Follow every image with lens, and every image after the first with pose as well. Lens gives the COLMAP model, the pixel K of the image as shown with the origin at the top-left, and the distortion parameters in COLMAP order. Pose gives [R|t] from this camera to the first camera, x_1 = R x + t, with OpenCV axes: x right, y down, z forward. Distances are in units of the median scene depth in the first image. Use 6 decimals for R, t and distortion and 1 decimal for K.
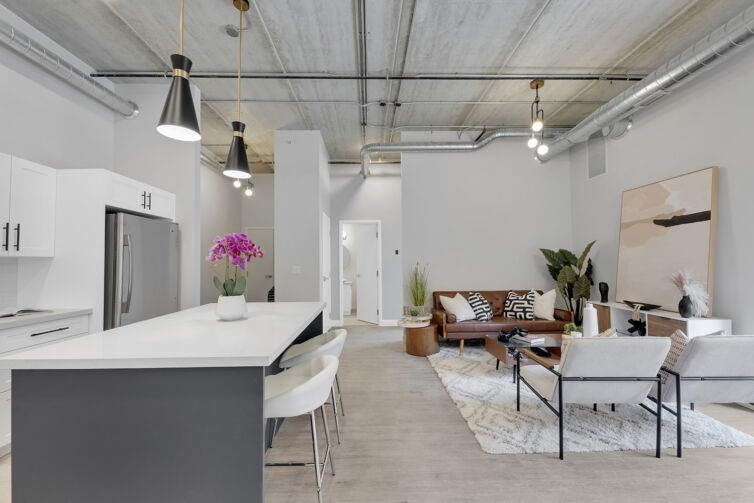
lens RADIAL K [[302.1, 0, 374.9], [0, 302.1, 254.1], [0, 0, 1]] dist [0.016644, -0.010509]
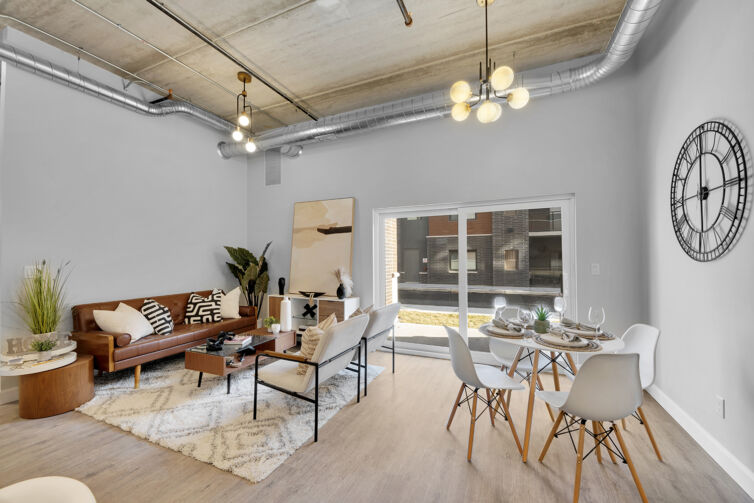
lens RADIAL K [[302.1, 0, 374.9], [0, 302.1, 254.1], [0, 0, 1]] dist [0.016644, -0.010509]
pose [[0.426521, 0.020239, 0.904251, -0.148429], [-0.025312, 0.999625, -0.010435, 0.006047], [-0.904124, -0.018438, 0.426873, 0.184174]]
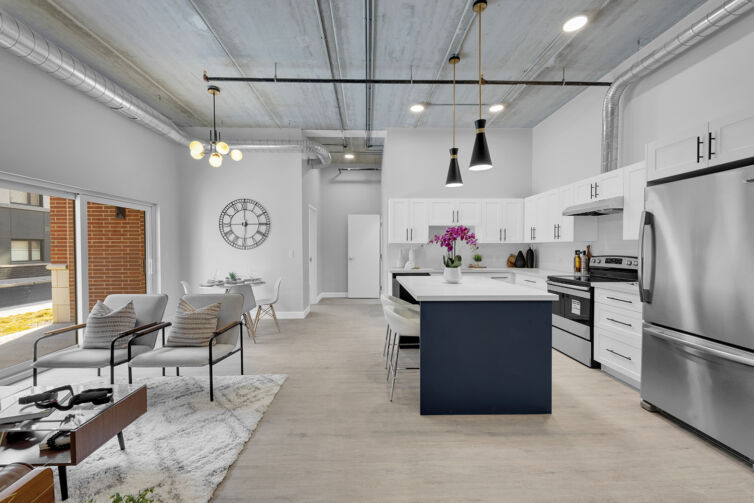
lens RADIAL K [[302.1, 0, 374.9], [0, 302.1, 254.1], [0, 0, 1]] dist [0.016644, -0.010509]
pose [[-0.999944, 0.010412, -0.001643, -0.035830], [0.010427, 0.999907, -0.008792, 0.039383], [0.001551, -0.008809, -0.999960, 1.309134]]
